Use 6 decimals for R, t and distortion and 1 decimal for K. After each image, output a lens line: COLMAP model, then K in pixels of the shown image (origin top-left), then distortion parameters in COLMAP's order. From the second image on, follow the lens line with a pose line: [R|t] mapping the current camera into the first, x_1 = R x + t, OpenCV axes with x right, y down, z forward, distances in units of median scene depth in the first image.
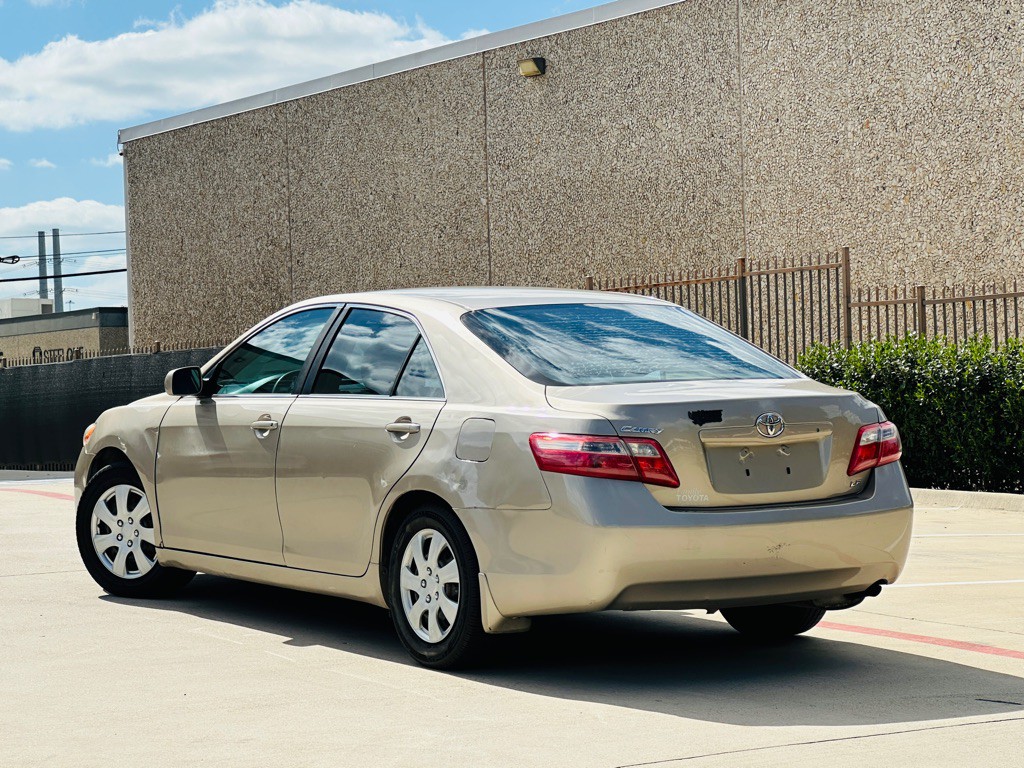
lens RADIAL K [[2719.4, 0, 512.0], [0, 2719.4, 384.0], [0, 0, 1]] dist [0.056143, 1.708309]
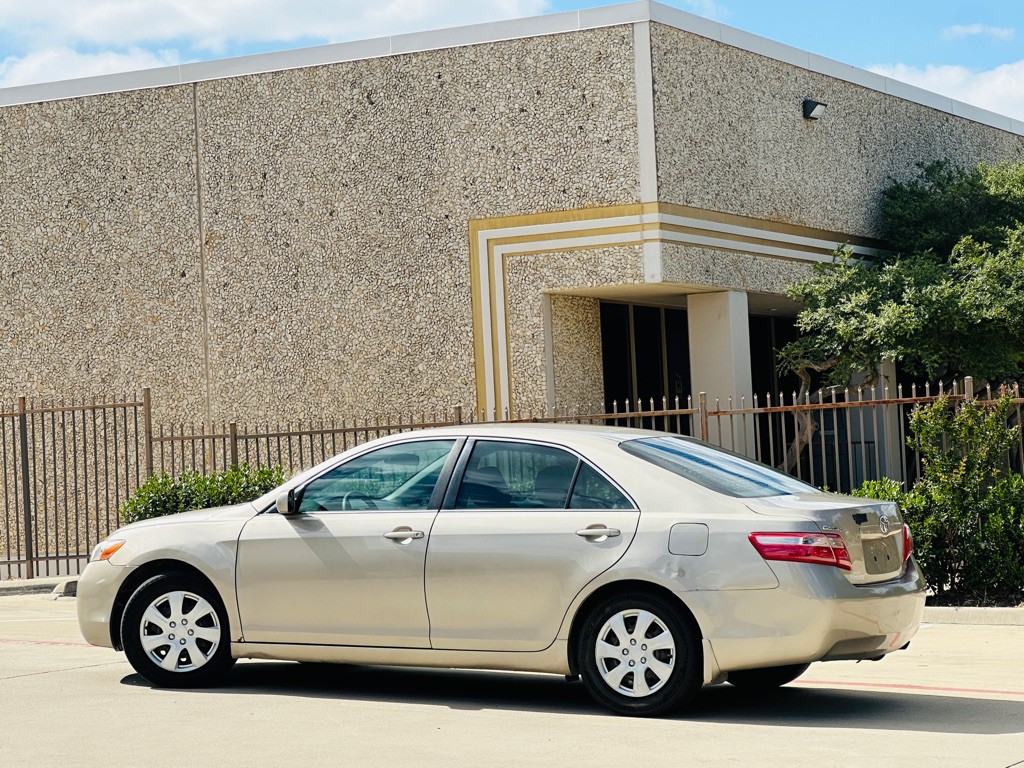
lens RADIAL K [[2719.4, 0, 512.0], [0, 2719.4, 384.0], [0, 0, 1]] dist [0.056143, 1.708309]
pose [[0.865482, 0.012598, 0.500781, -0.604295], [0.012518, 0.998828, -0.046761, 0.004701], [-0.500783, 0.046740, 0.864310, -0.084728]]
